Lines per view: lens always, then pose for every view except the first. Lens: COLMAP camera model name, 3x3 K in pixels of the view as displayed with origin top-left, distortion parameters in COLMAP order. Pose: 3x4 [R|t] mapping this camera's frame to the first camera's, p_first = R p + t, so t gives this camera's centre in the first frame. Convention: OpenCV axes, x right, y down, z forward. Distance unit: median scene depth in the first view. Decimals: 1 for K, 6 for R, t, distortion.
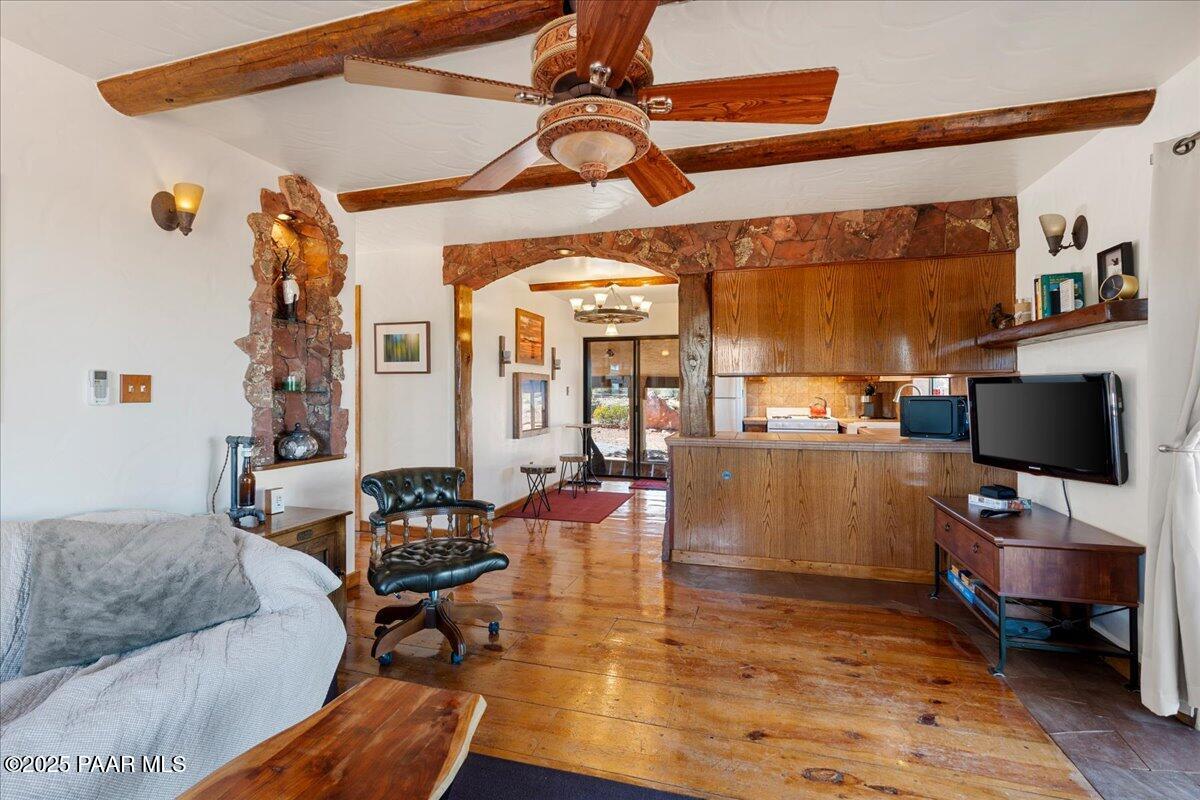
lens RADIAL K [[540.6, 0, 599.6], [0, 540.6, 395.1], [0, 0, 1]] dist [-0.002781, 0.000139]
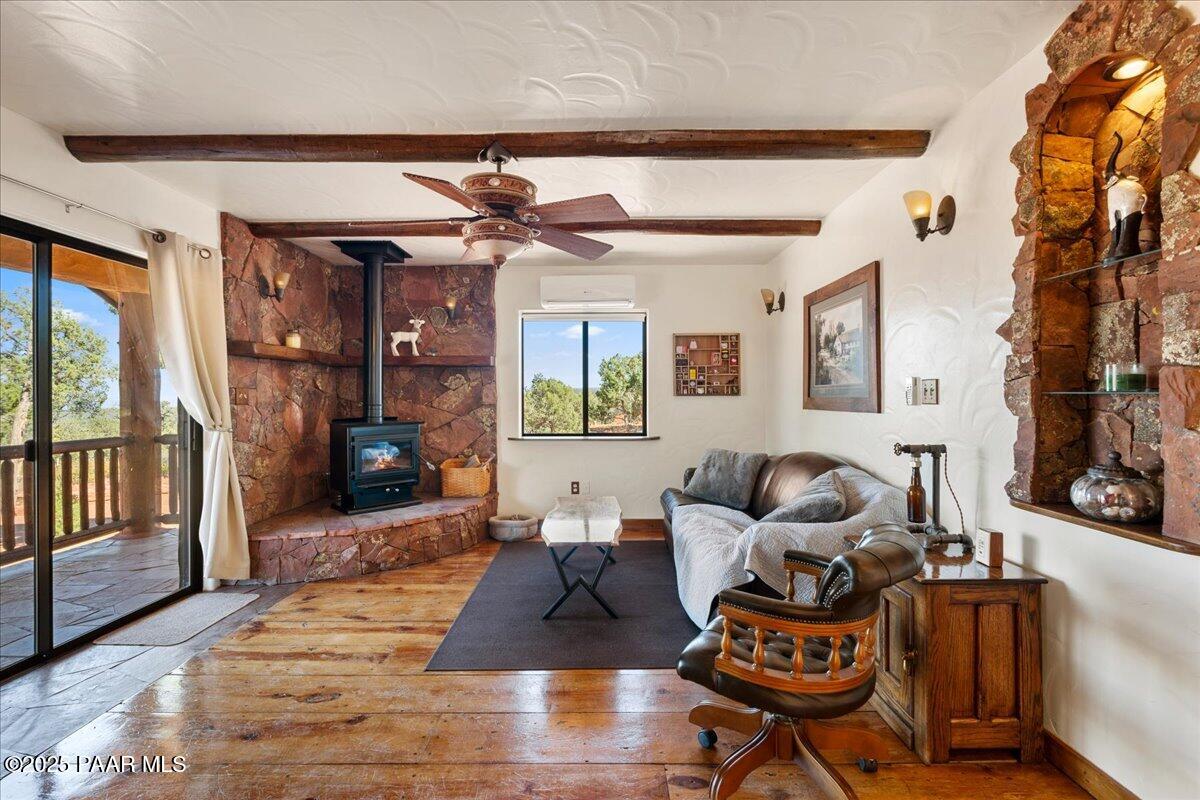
lens RADIAL K [[540.6, 0, 599.6], [0, 540.6, 395.1], [0, 0, 1]] dist [-0.002781, 0.000139]
pose [[-0.961624, 0.003252, -0.274352, 0.089034], [0.003346, 0.999994, 0.000126, -0.006704], [0.274351, -0.000796, -0.961629, 1.609218]]
